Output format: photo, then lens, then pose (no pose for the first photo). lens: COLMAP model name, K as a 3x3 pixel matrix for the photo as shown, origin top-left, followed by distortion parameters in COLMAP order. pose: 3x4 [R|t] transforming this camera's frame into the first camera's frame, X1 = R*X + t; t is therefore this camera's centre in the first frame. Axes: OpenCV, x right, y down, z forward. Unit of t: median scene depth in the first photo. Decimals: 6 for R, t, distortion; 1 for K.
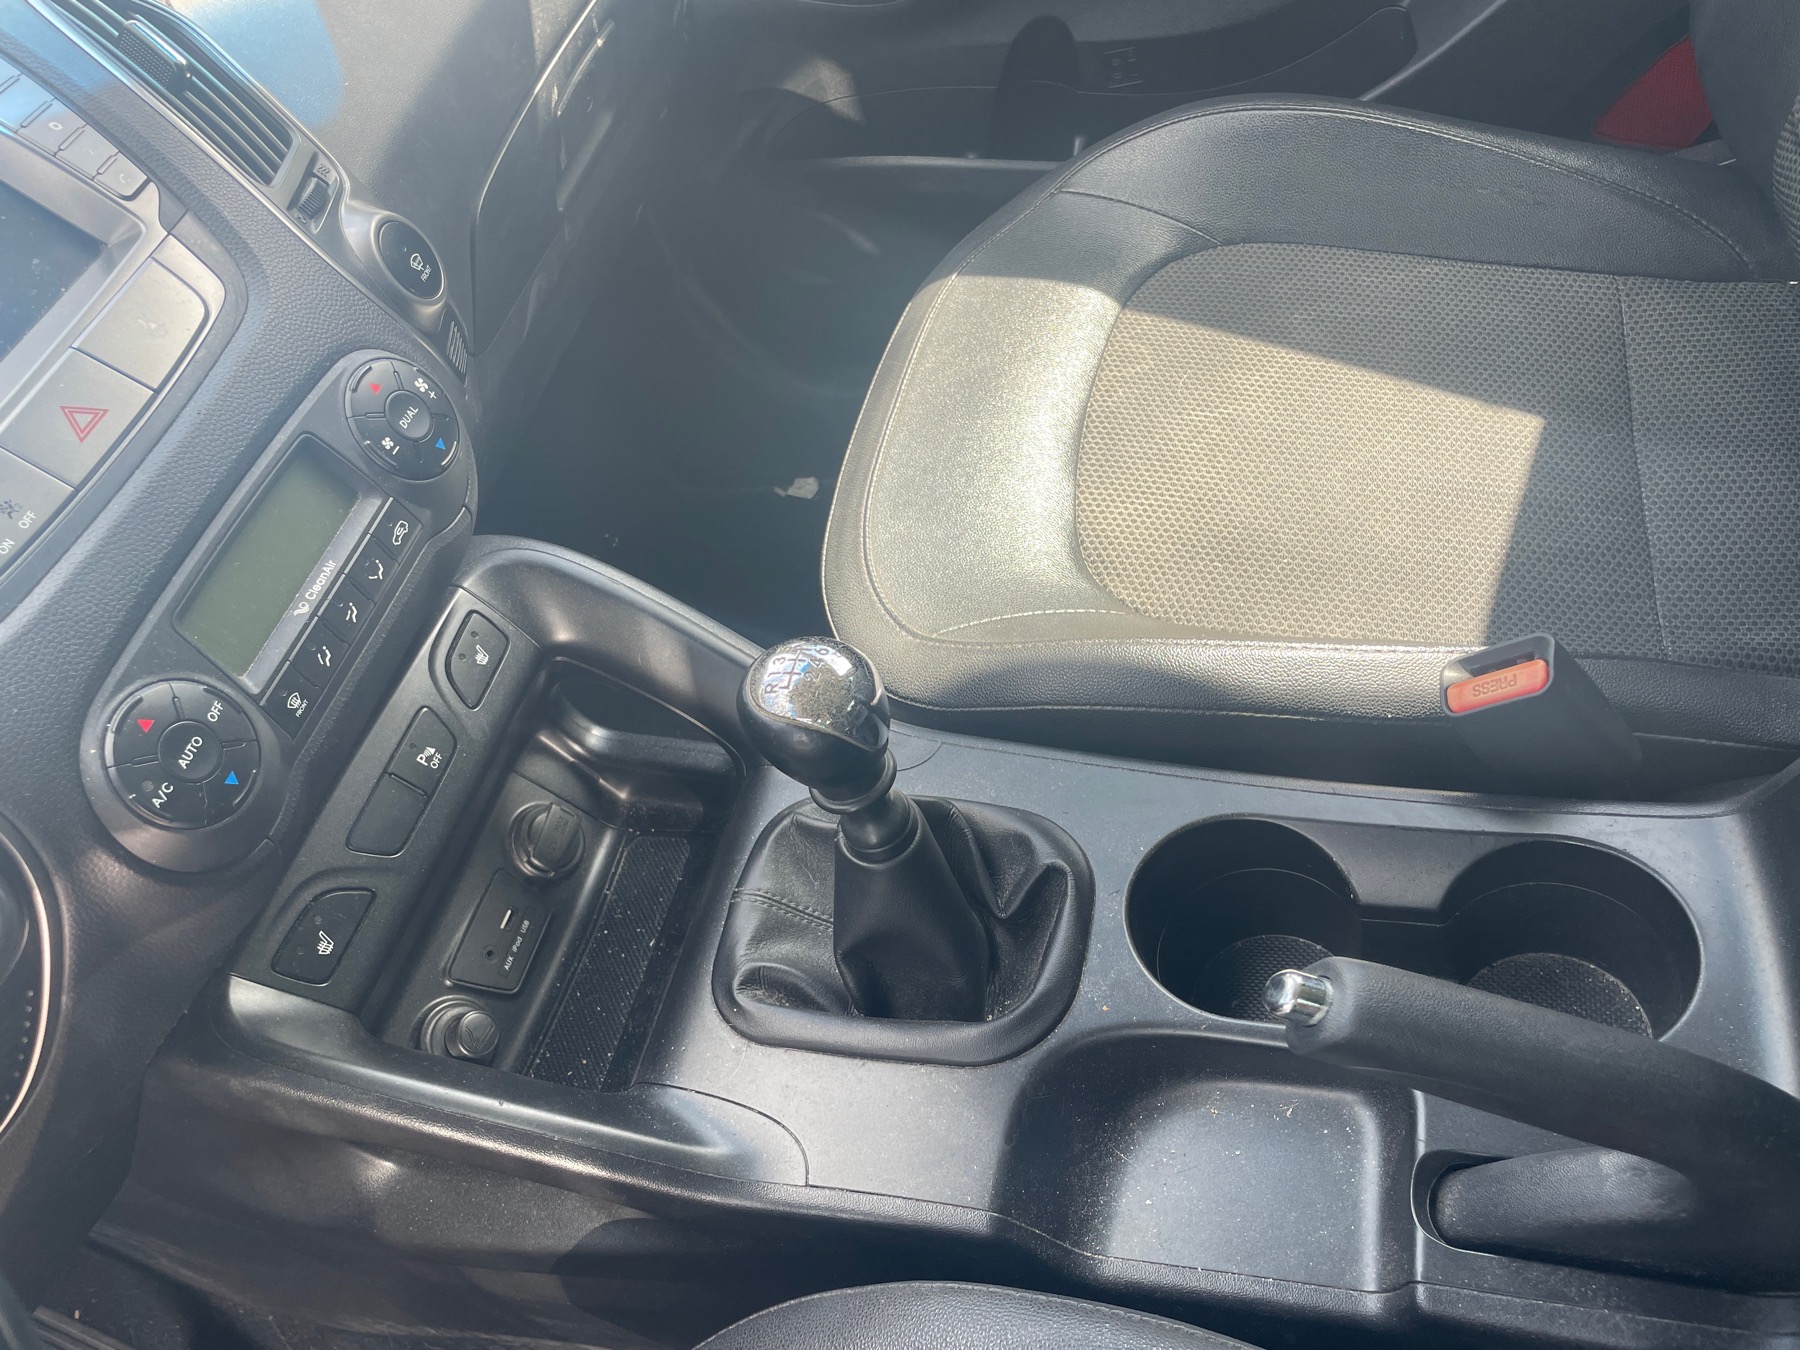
lens RADIAL K [[1370.8, 0, 885.1], [0, 1370.8, 672.2], [0, 0, 1]] dist [0.076412, -0.105023]
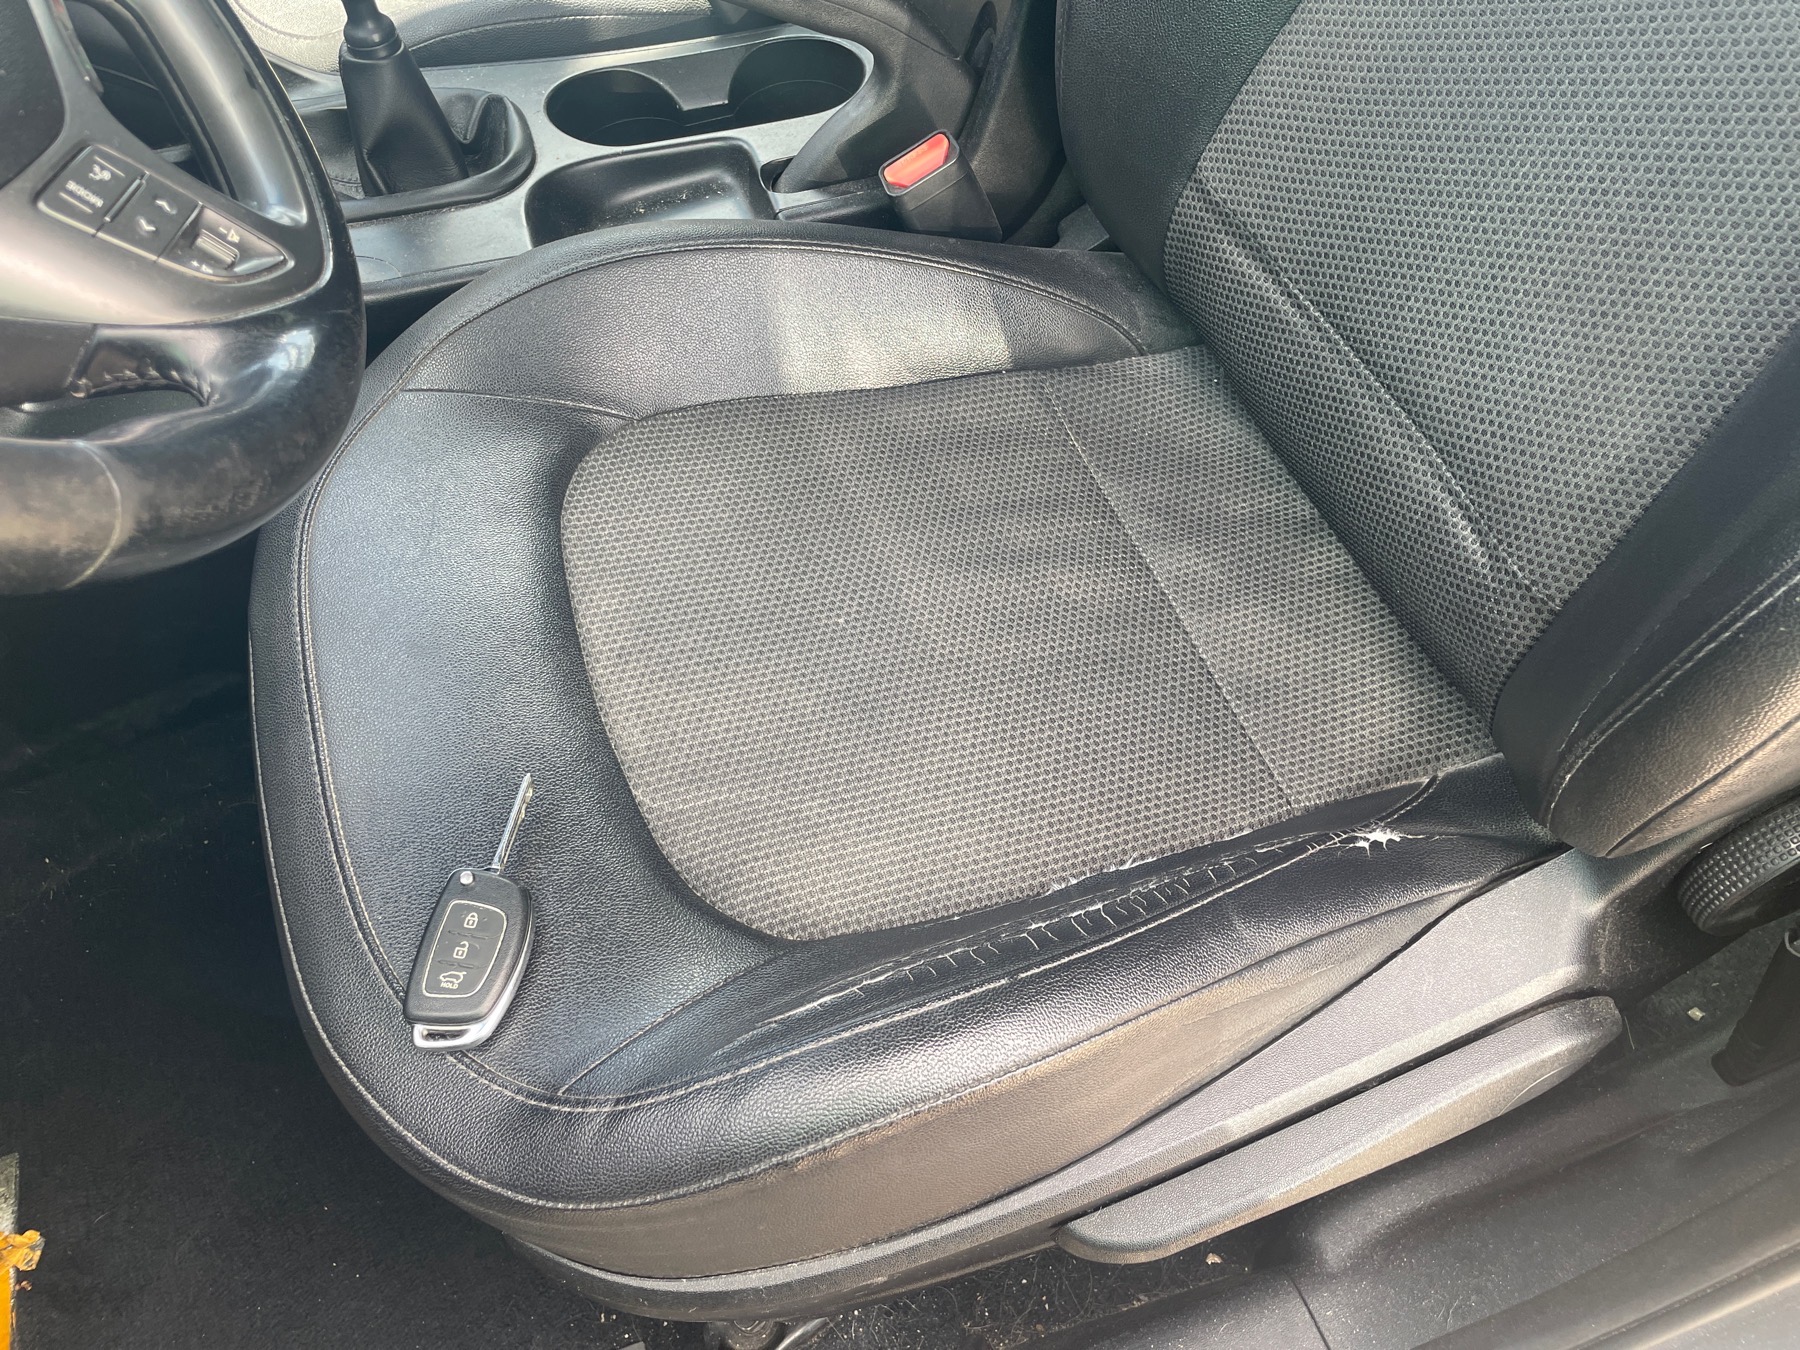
lens RADIAL K [[1370.8, 0, 912.3], [0, 1370.8, 671.3], [0, 0, 1]] dist [0.076412, -0.105023]
pose [[0.804242, -0.270480, 0.529184, -0.471655], [0.269599, 0.959582, 0.080737, 0.737417], [-0.529633, 0.077736, 0.844657, -0.448670]]
